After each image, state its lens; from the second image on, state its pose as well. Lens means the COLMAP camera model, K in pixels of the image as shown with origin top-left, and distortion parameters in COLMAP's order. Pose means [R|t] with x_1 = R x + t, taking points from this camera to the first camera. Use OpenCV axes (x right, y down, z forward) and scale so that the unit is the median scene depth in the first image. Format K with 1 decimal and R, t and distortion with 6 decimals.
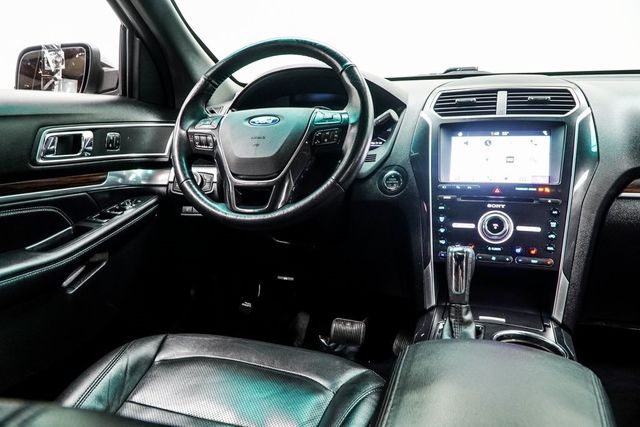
lens RADIAL K [[517.3, 0, 318.5], [0, 517.3, 209.6], [0, 0, 1]] dist [0.008264, -0.048462]
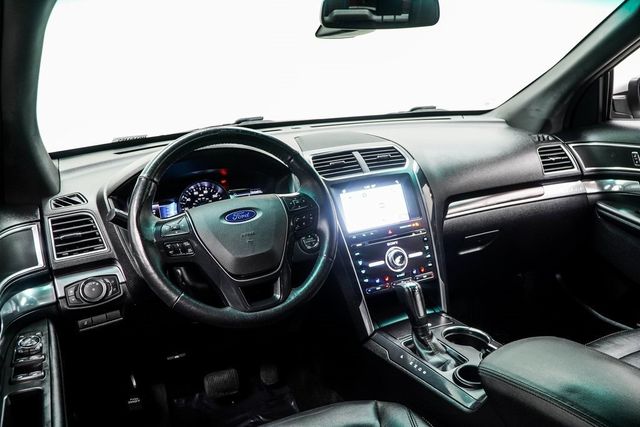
lens RADIAL K [[517.3, 0, 318.0], [0, 517.3, 195.5], [0, 0, 1]] dist [0.008264, -0.048462]
pose [[0.713613, -0.173467, 0.678724, -0.669419], [0.180878, 0.981630, 0.060707, -0.240717], [-0.676787, 0.079445, 0.731880, 0.141467]]
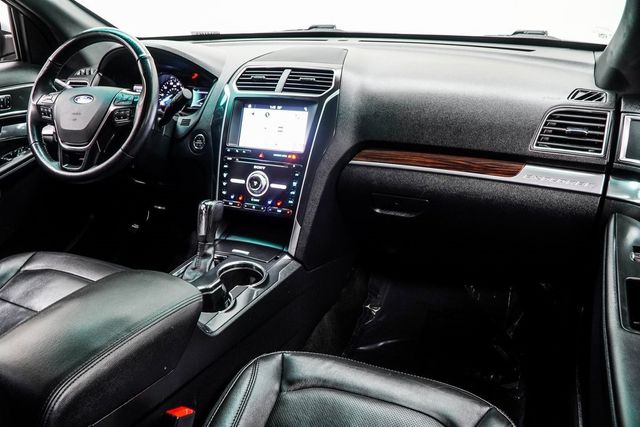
lens RADIAL K [[517.3, 0, 323.7], [0, 517.3, 214.8], [0, 0, 1]] dist [0.008264, -0.048462]
pose [[0.997115, 0.030181, -0.069651, 0.593945], [-0.015694, 0.979701, 0.199847, -0.152654], [0.074269, -0.198177, 0.977348, -0.294515]]
